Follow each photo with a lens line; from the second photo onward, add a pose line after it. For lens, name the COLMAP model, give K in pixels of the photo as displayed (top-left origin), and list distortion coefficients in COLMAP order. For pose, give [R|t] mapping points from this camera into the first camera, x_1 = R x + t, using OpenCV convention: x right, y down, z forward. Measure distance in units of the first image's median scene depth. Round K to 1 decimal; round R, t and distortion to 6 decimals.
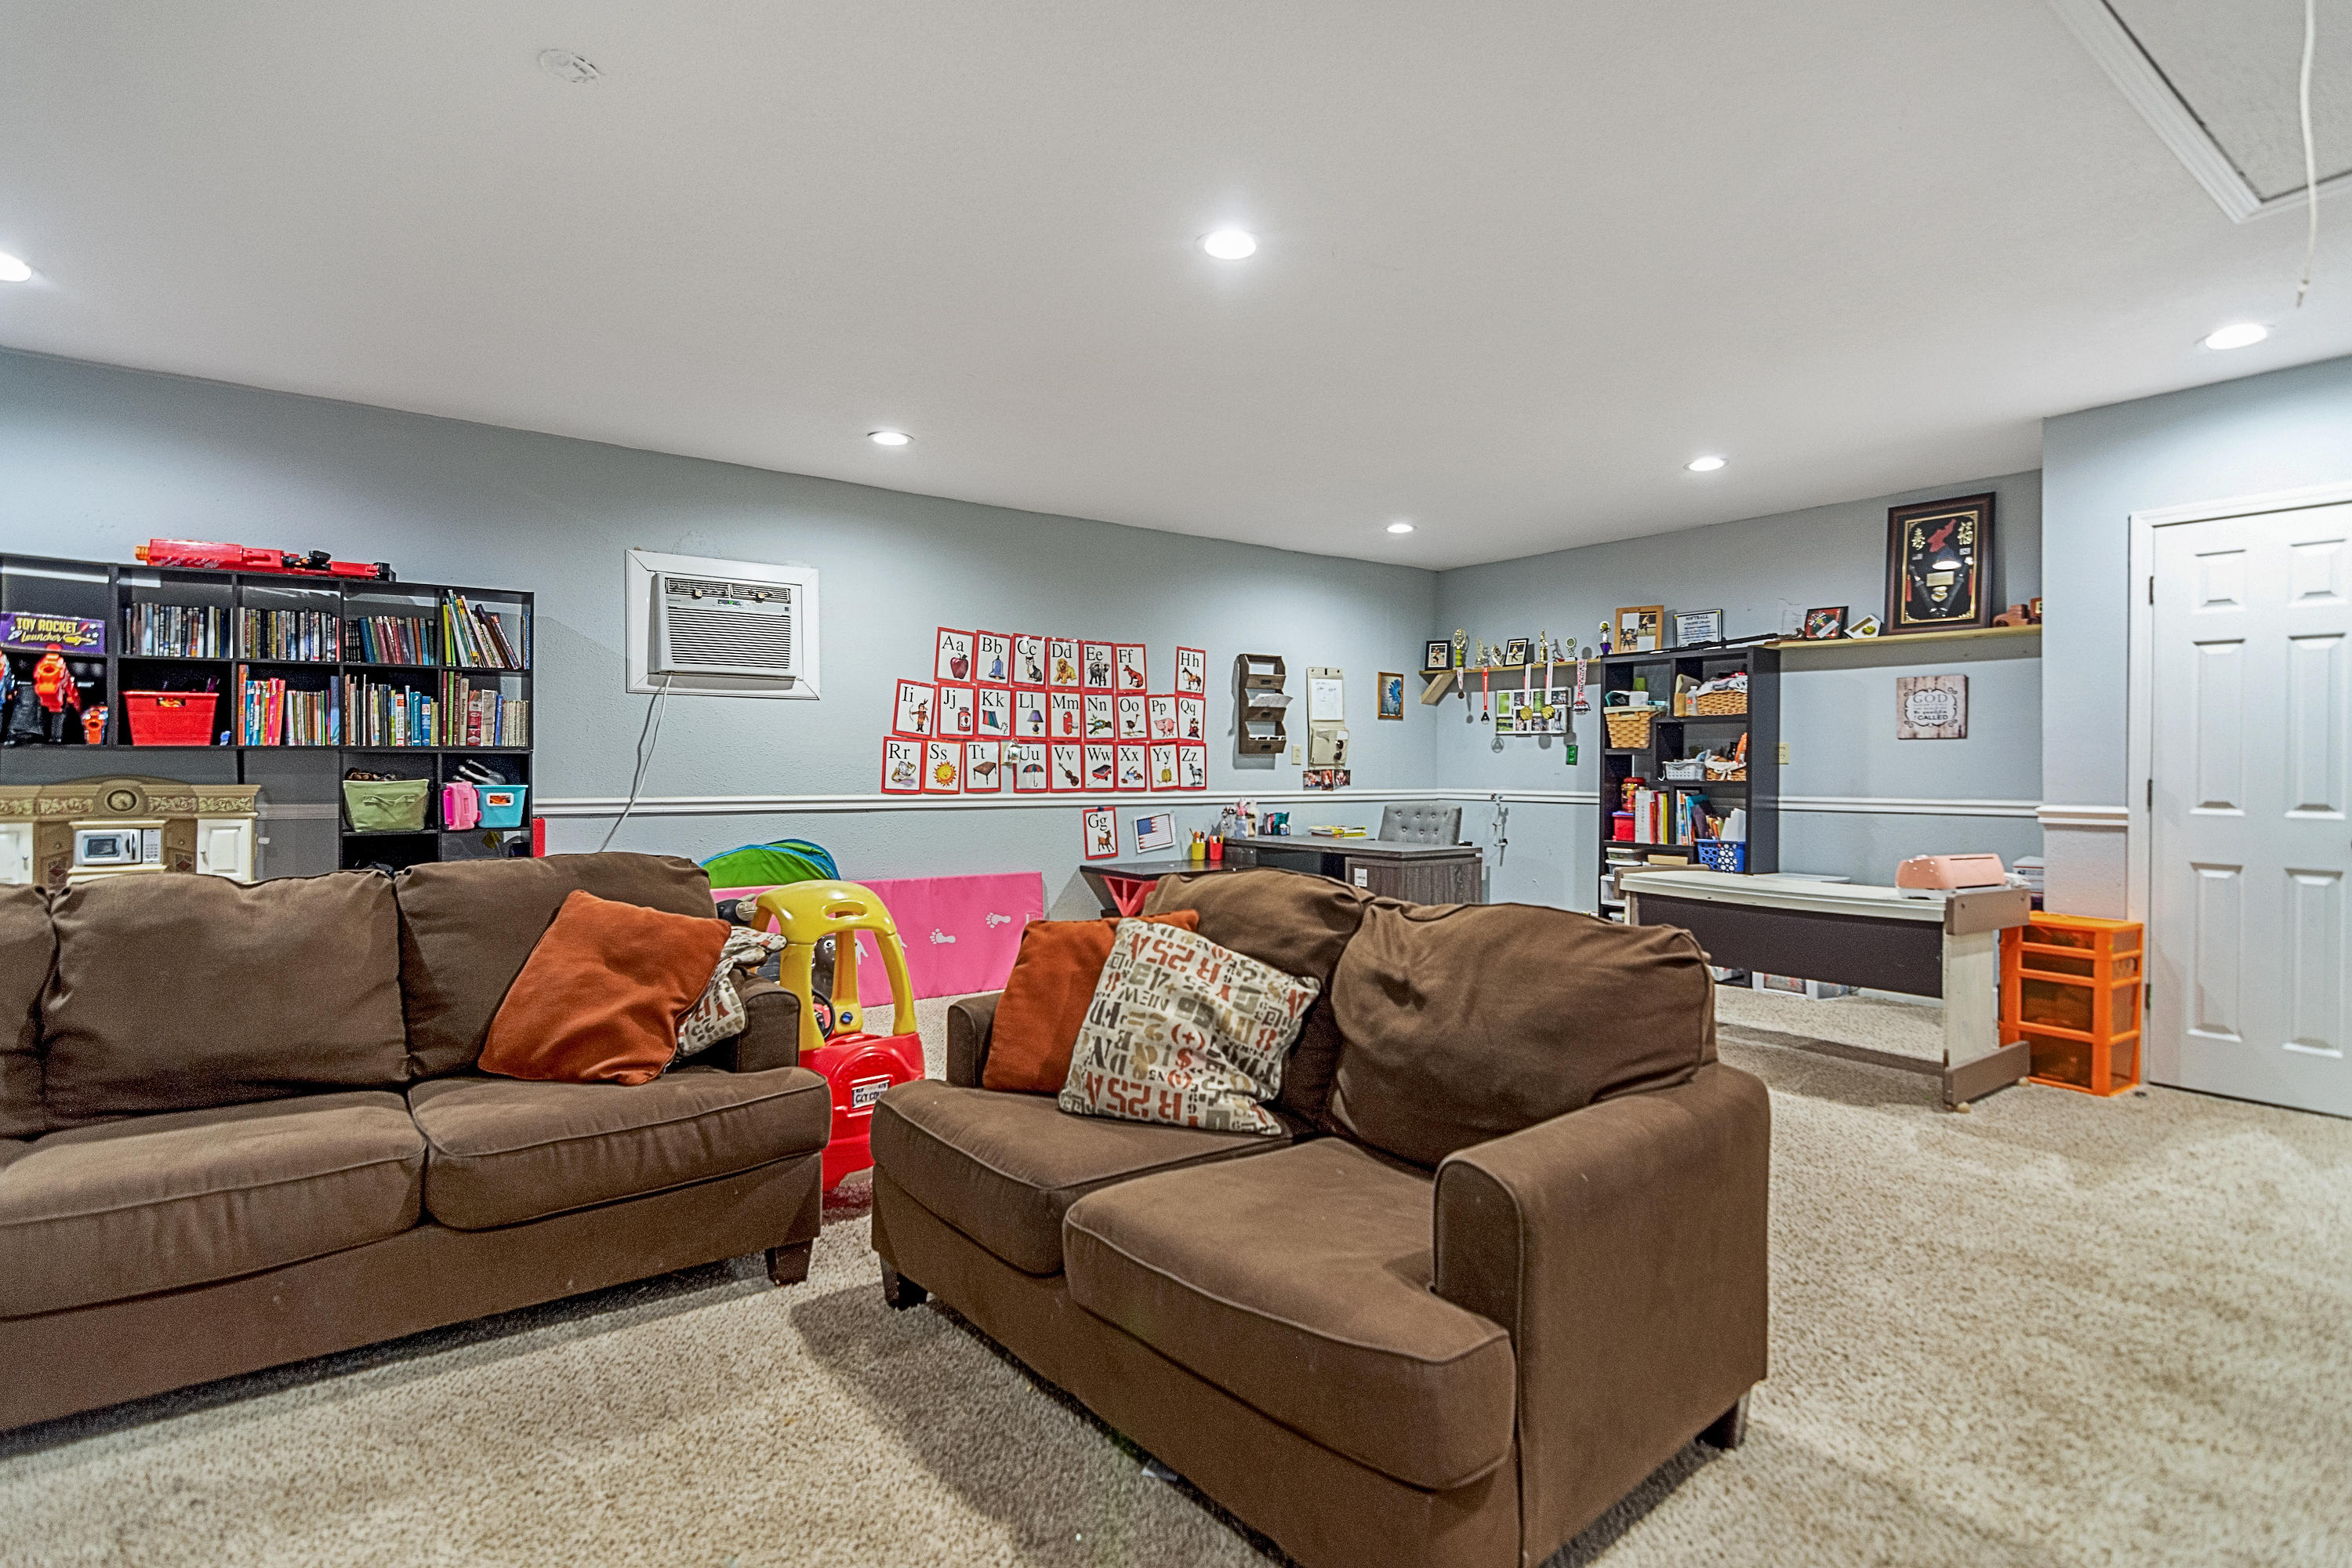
lens RADIAL K [[1139.9, 0, 1176.0], [0, 1139.9, 784.0], [0, 0, 1]] dist [-0.001278, -0.000196]
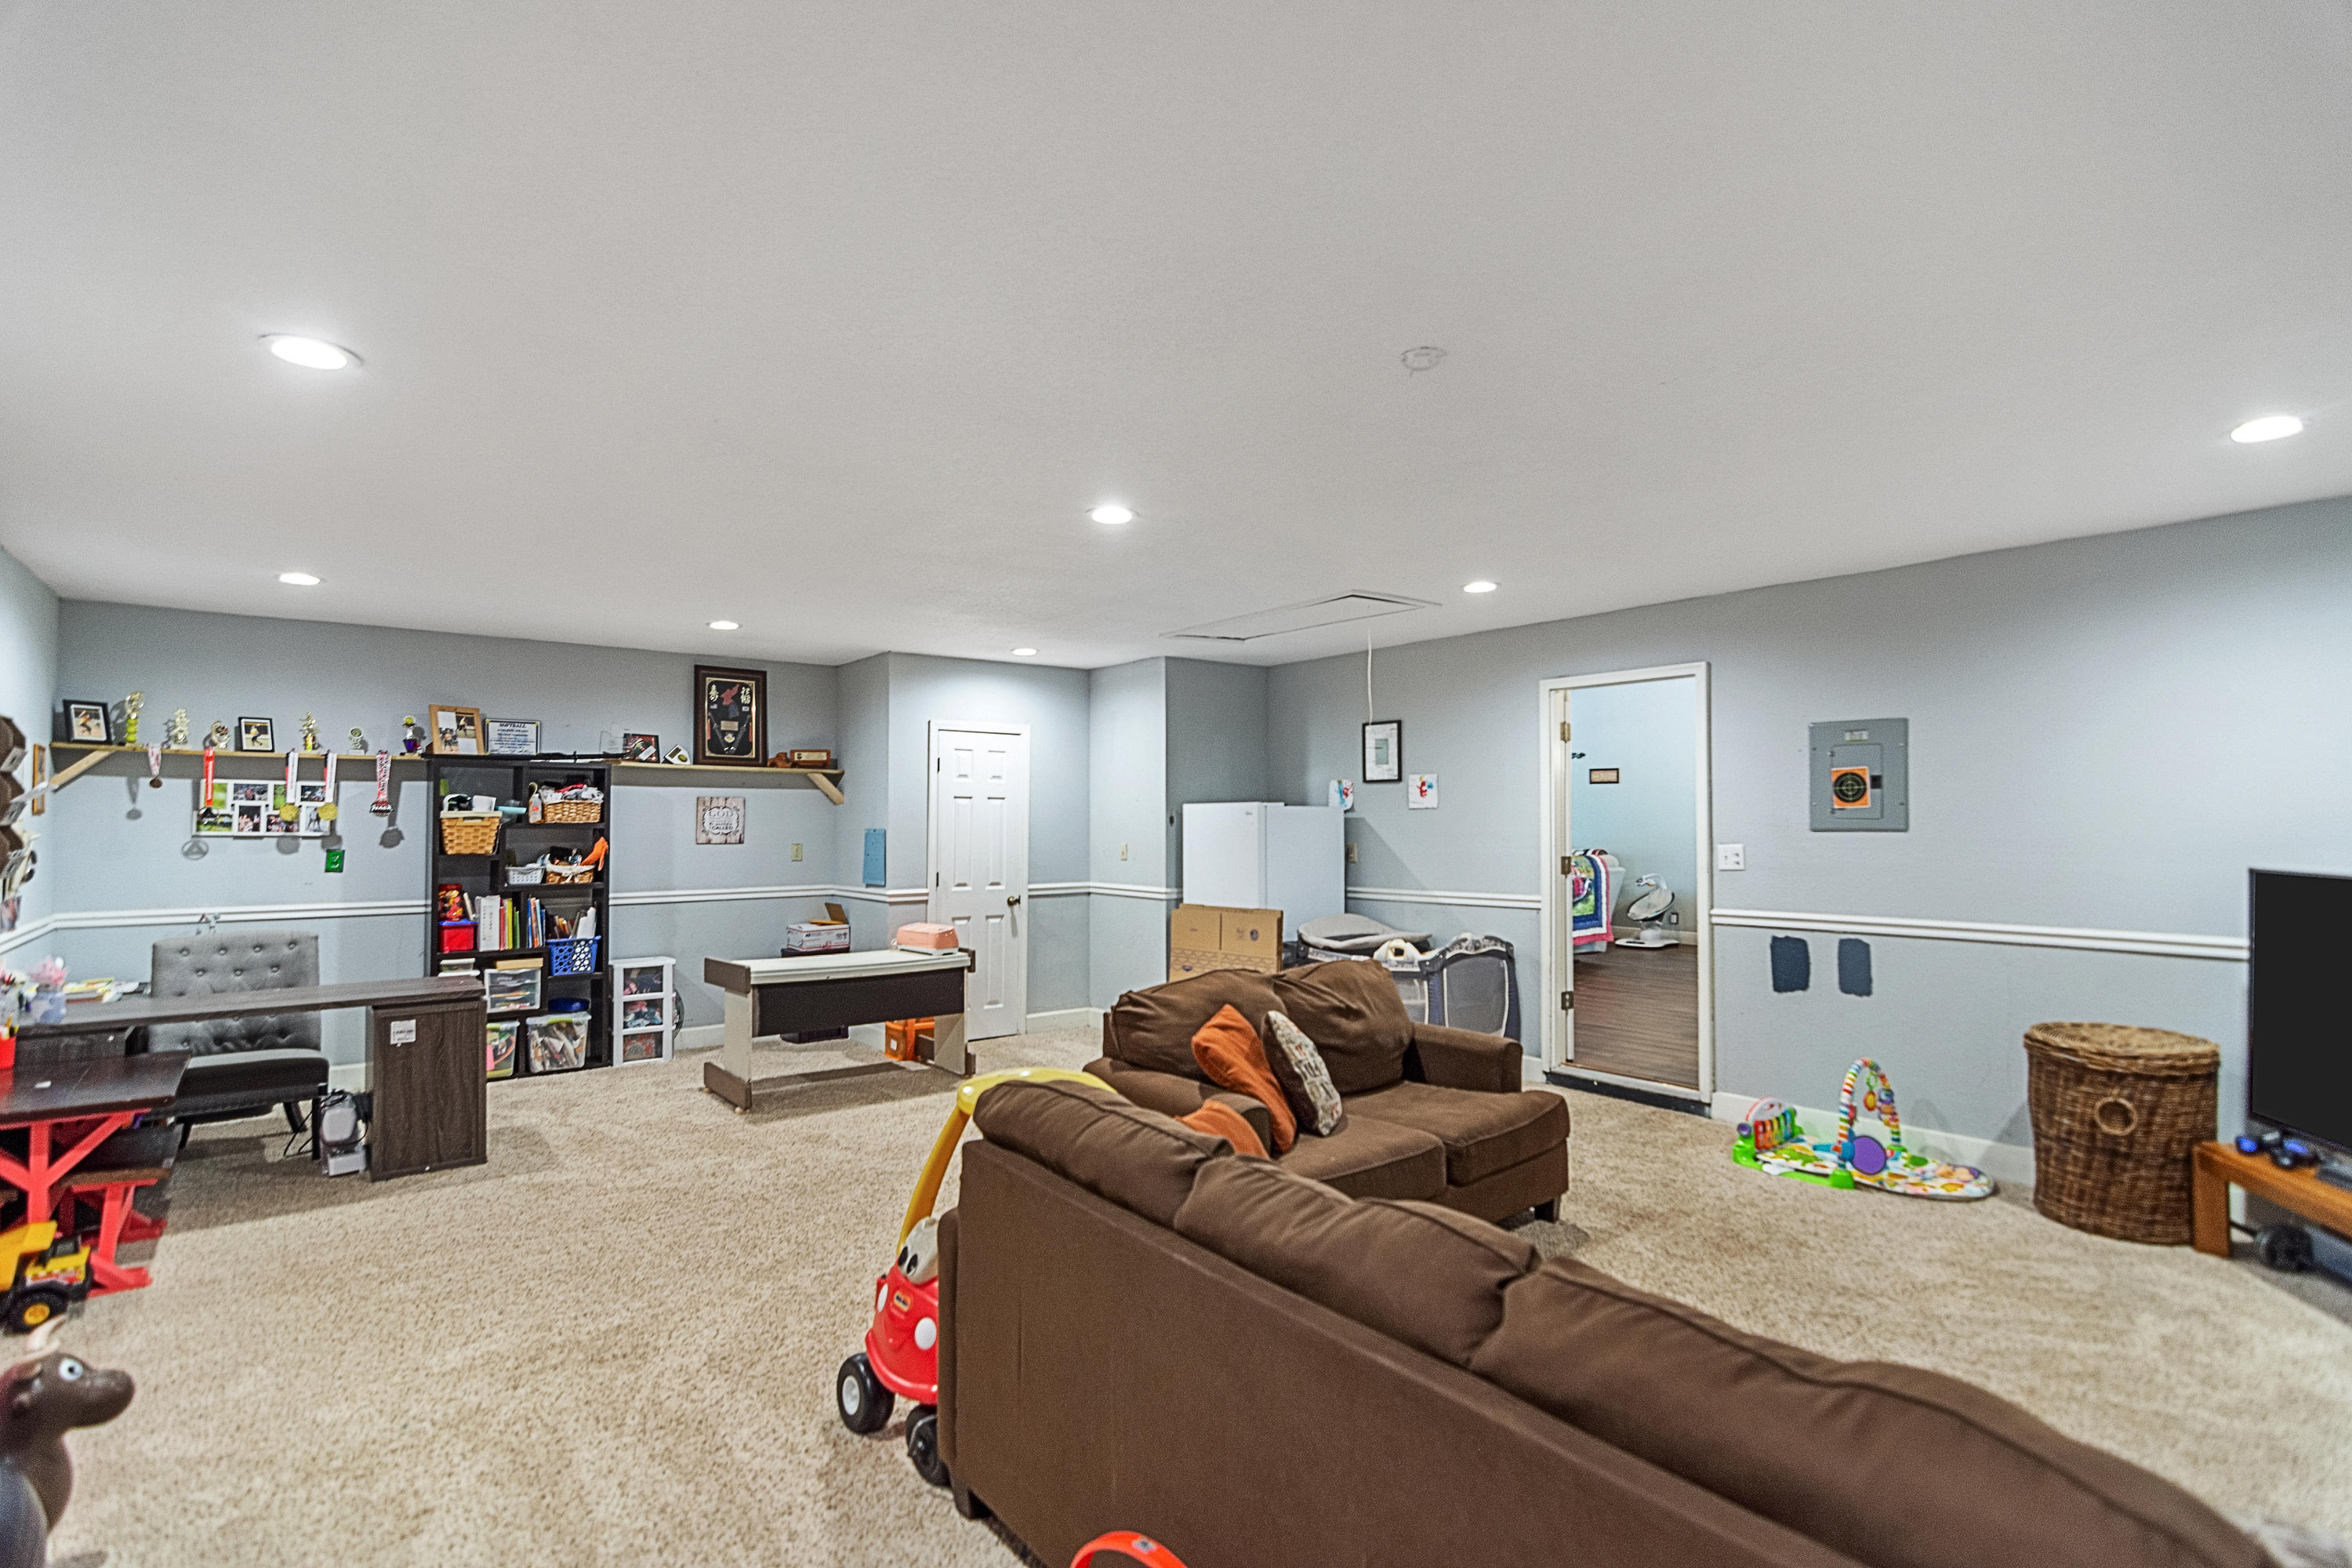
lens RADIAL K [[1123.4, 0, 1170.8], [0, 1123.4, 829.1], [0, 0, 1]] dist [-0.002011, -0.000099]
pose [[-0.014541, -0.010541, 0.999839, -0.574144], [0.015404, 0.999823, 0.010765, -0.055062], [-0.999776, 0.015559, -0.014376, 0.428310]]
